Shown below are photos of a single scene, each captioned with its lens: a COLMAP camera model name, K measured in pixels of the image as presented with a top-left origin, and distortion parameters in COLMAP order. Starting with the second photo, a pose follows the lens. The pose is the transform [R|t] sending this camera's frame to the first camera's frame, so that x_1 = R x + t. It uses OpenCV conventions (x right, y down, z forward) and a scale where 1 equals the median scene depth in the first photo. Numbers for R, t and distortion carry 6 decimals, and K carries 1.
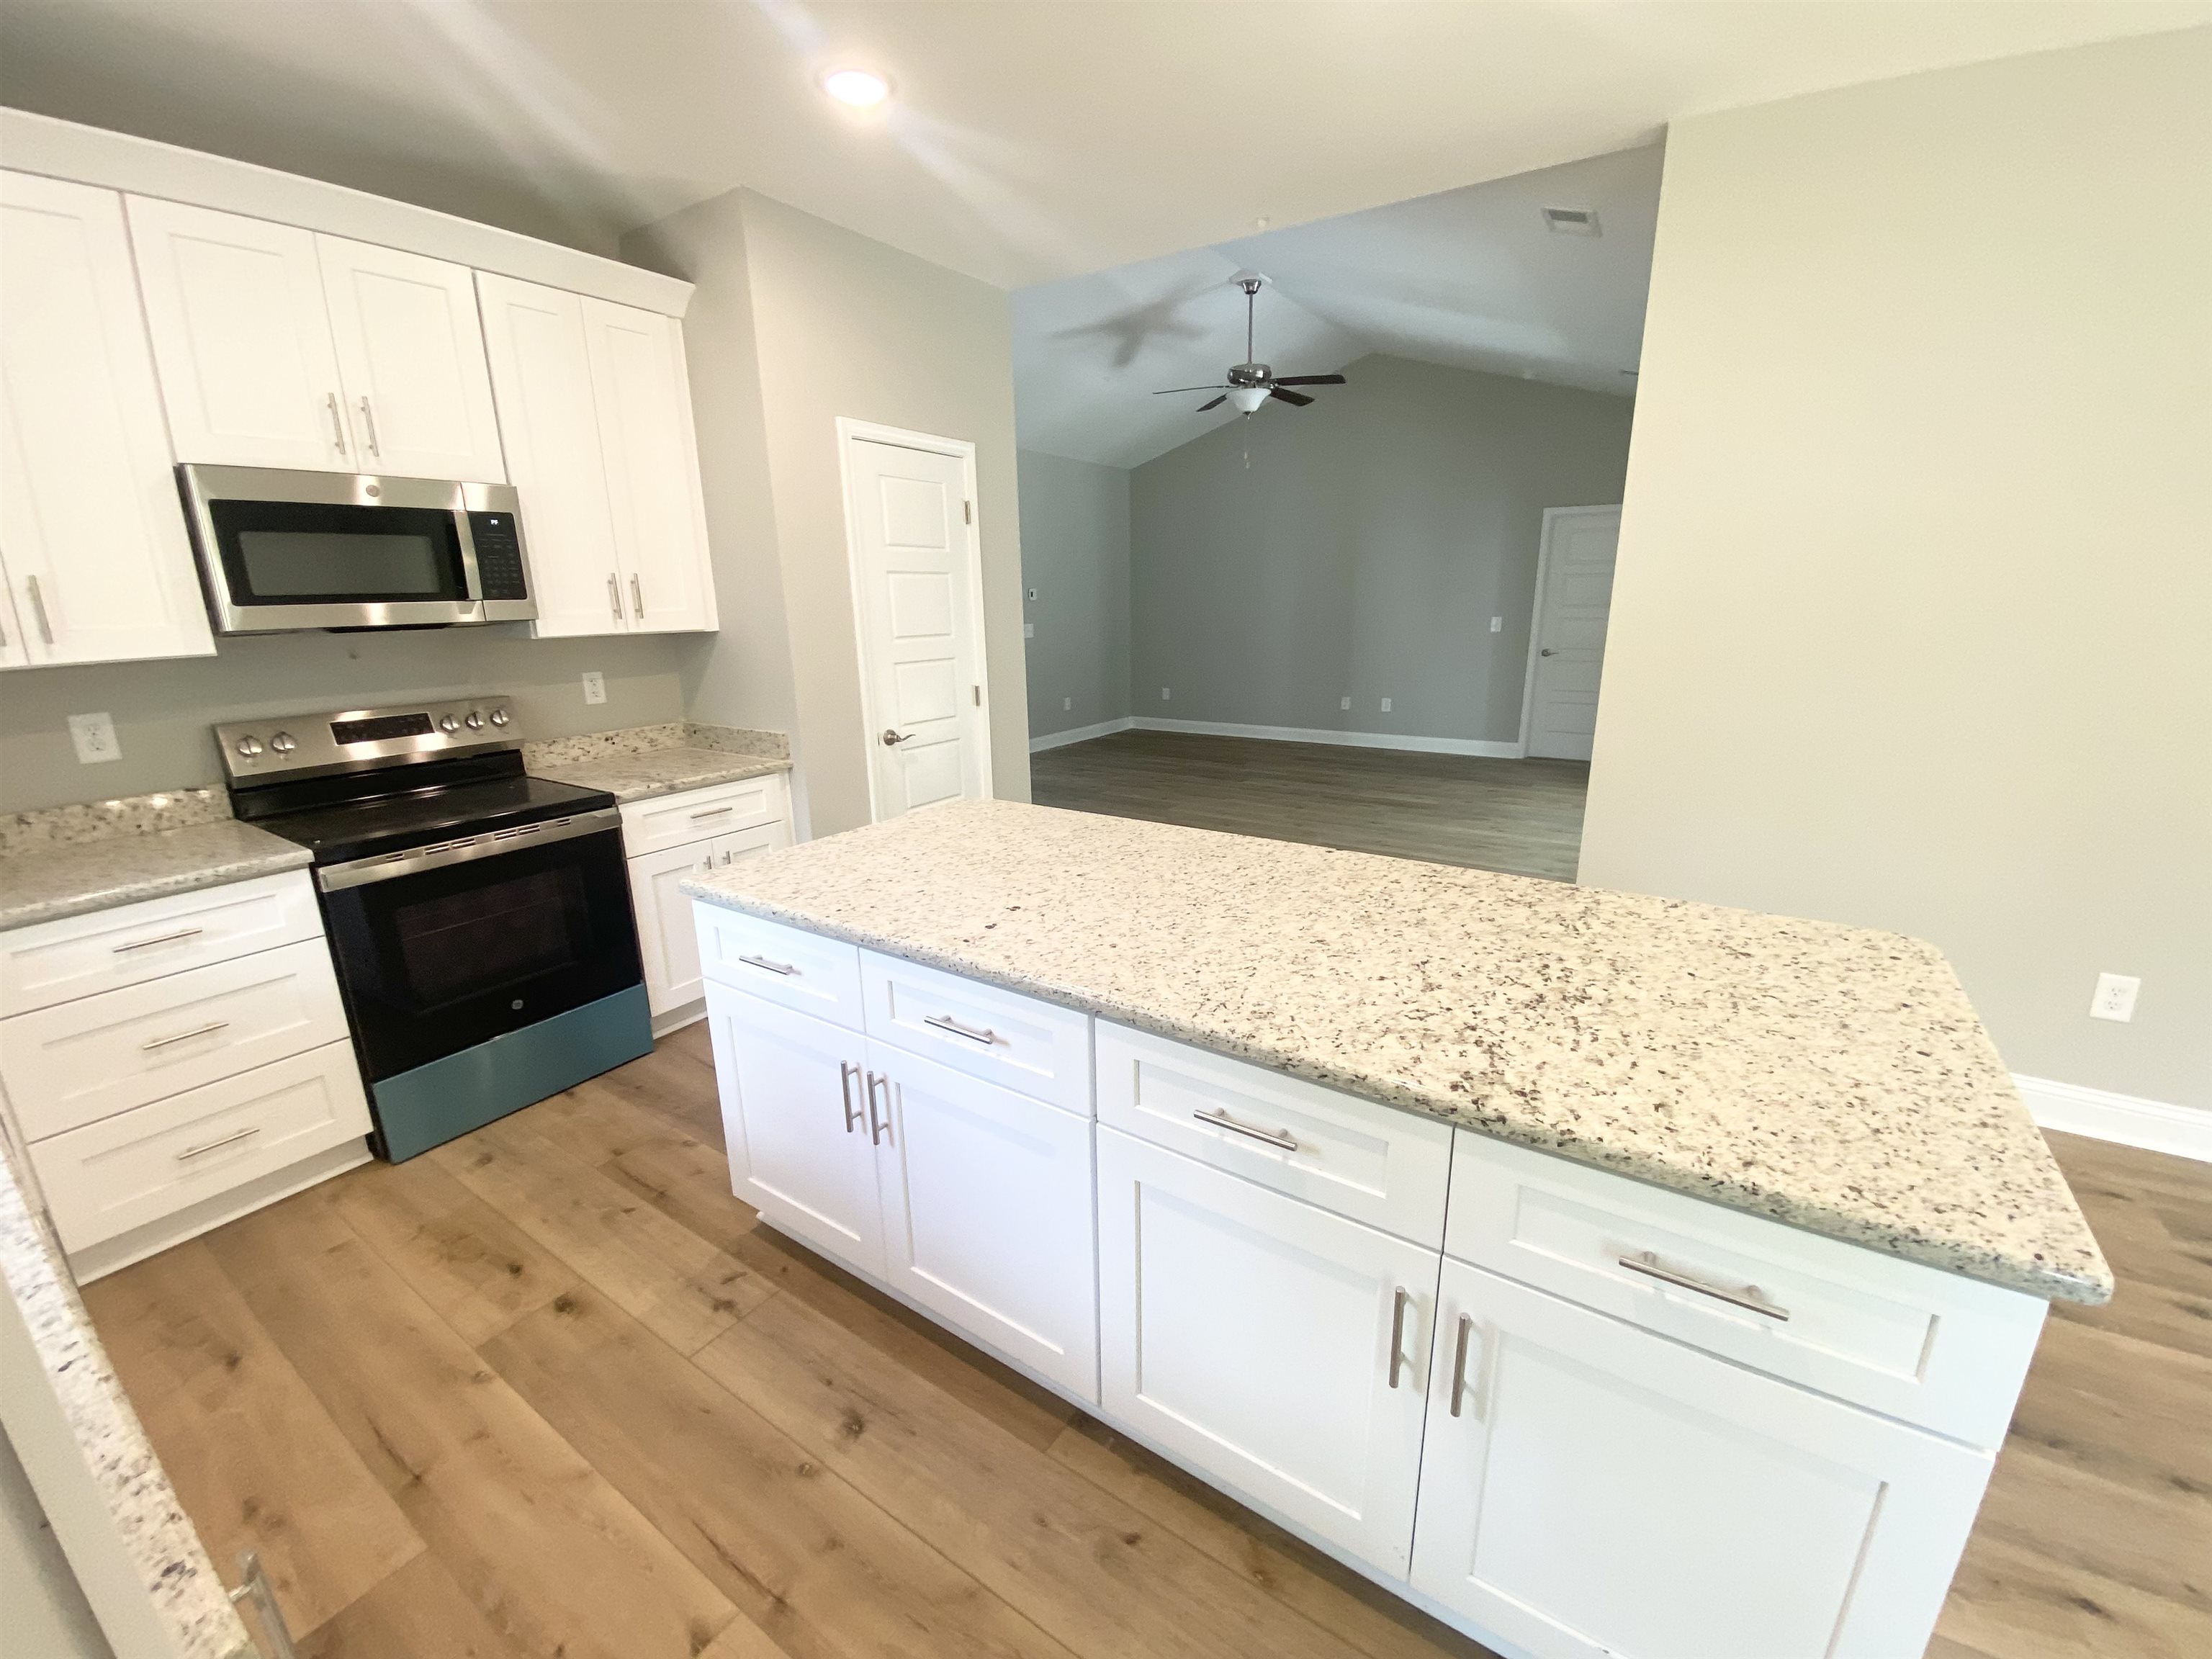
lens RADIAL K [[894.7, 0, 1098.5], [0, 894.7, 830.7], [0, 0, 1]] dist [0.013131, -0.014800]
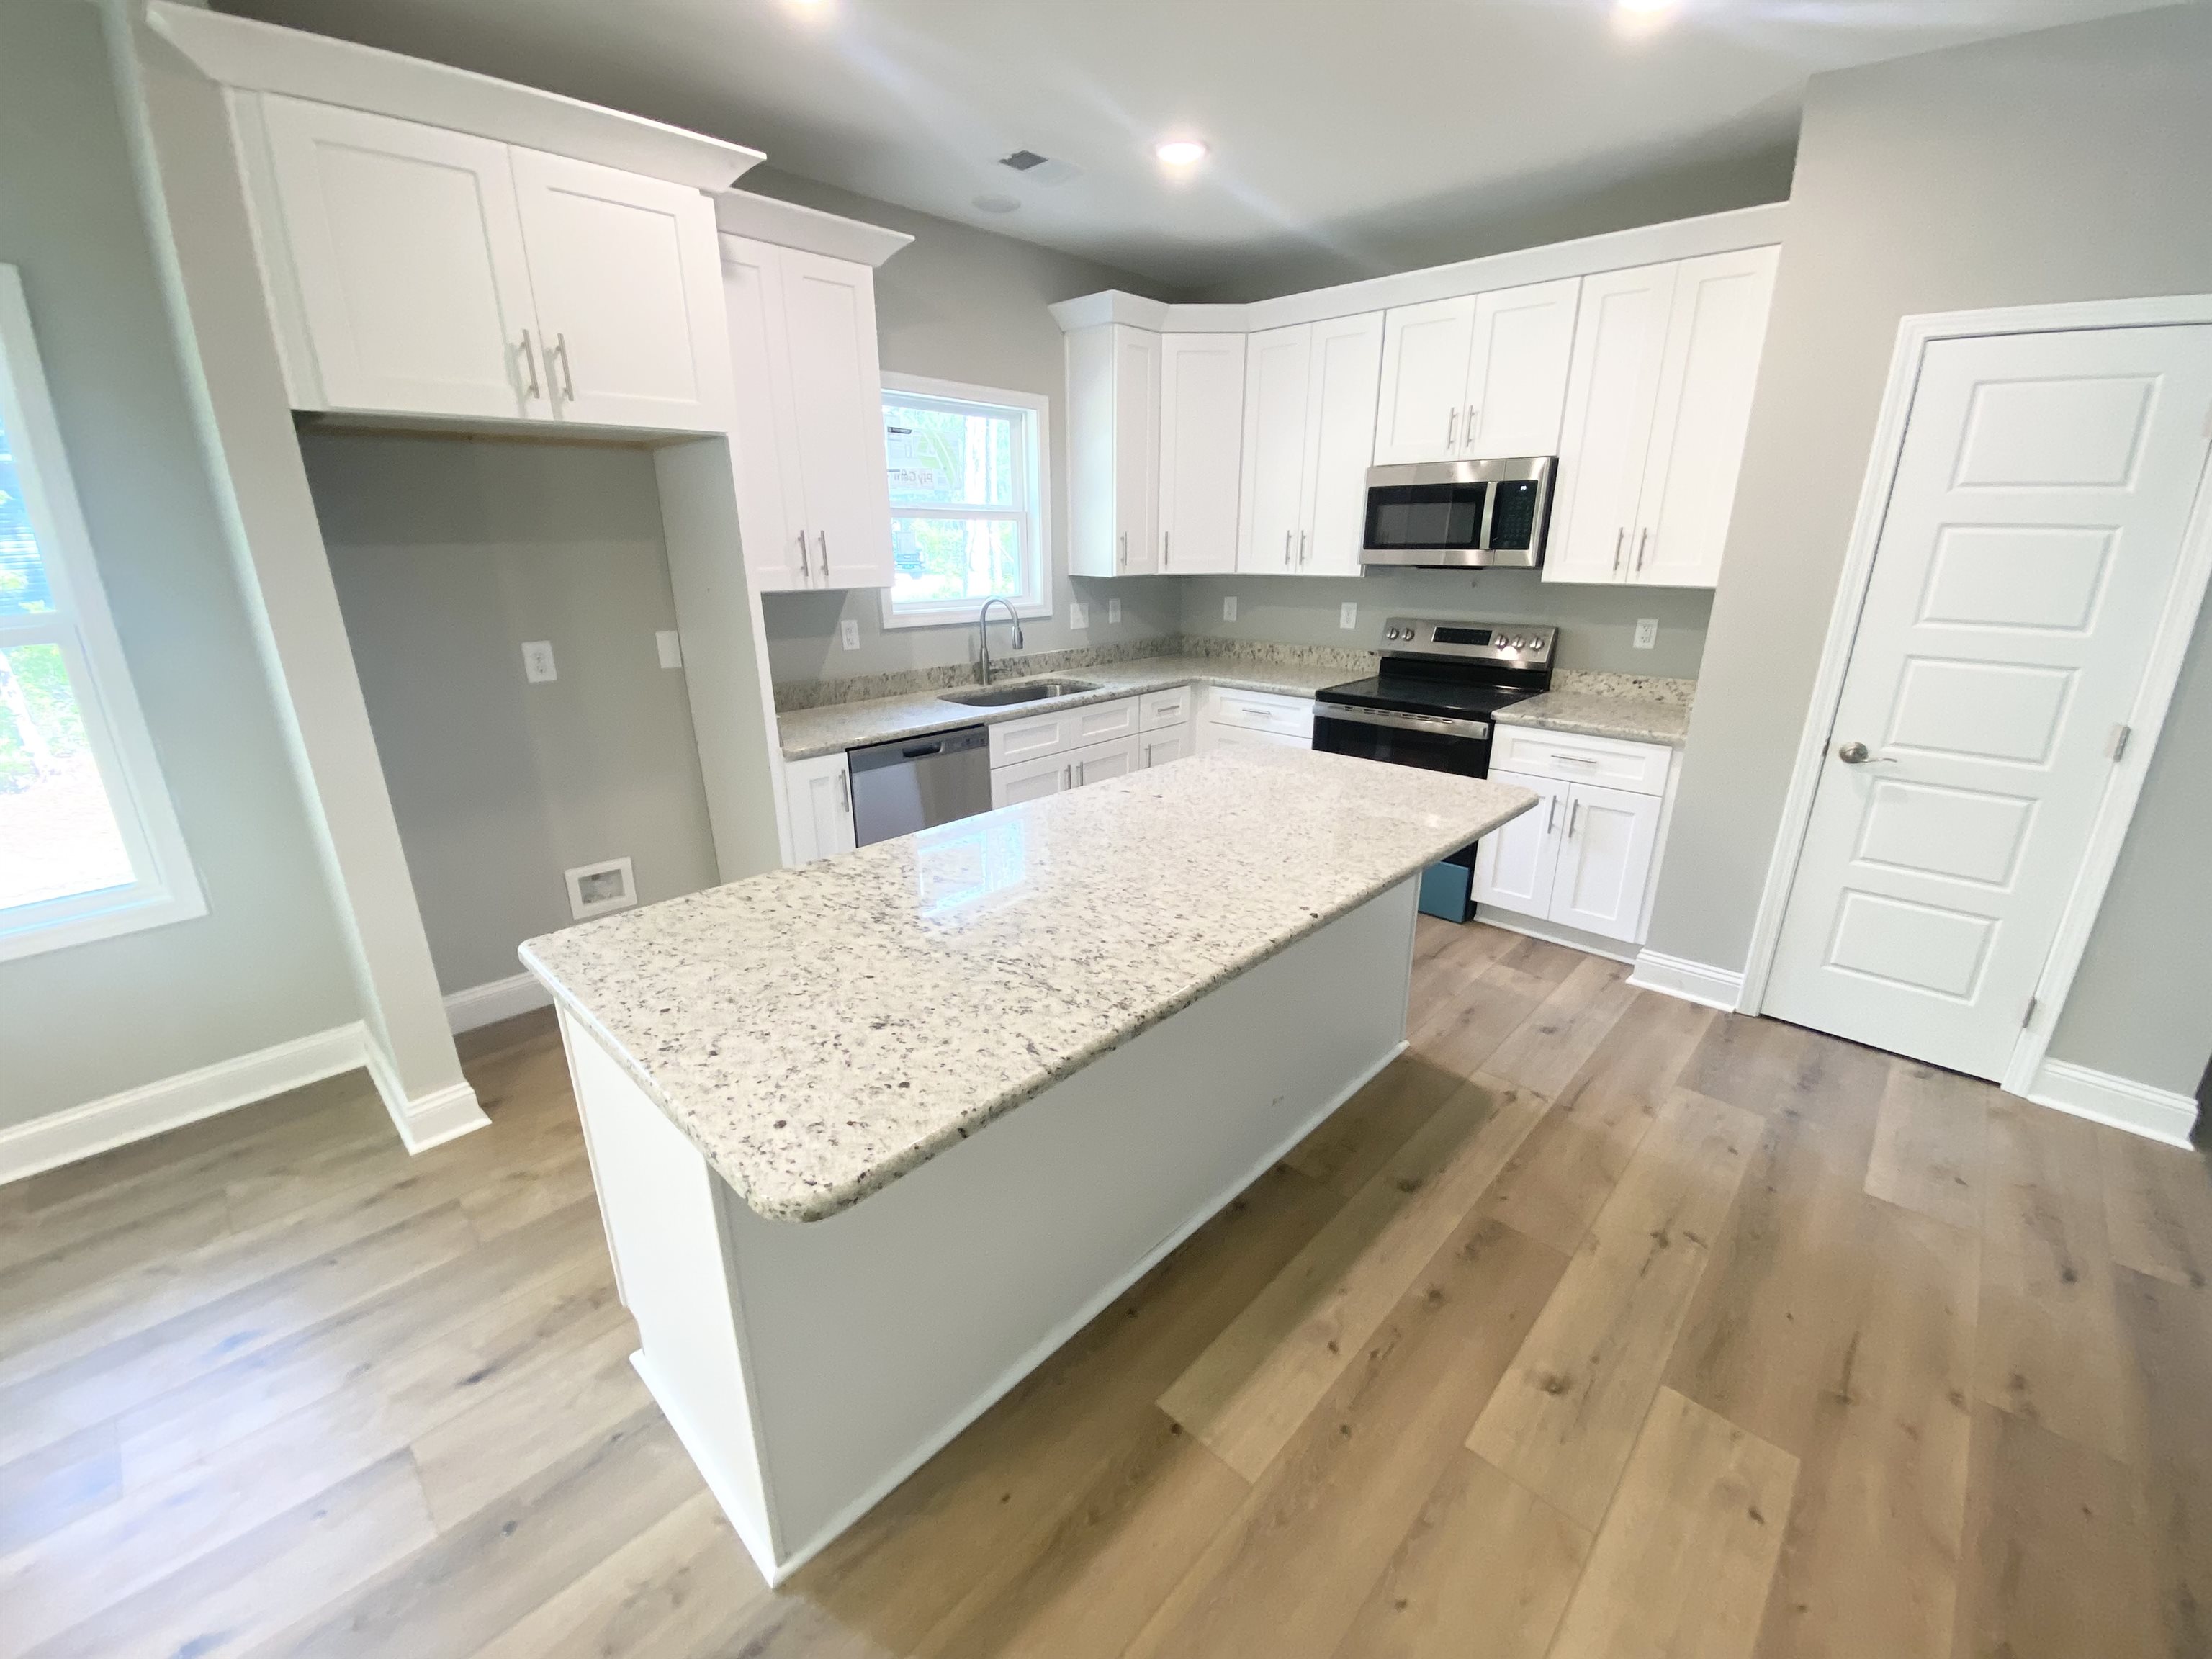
lens RADIAL K [[894.7, 0, 1105.8], [0, 894.7, 827.7], [0, 0, 1]] dist [0.013131, -0.014800]
pose [[-0.167164, 0.322927, -0.931544, 1.085962], [-0.248818, 0.900438, 0.356793, -0.302164], [0.954016, 0.291428, -0.070170, 0.924015]]
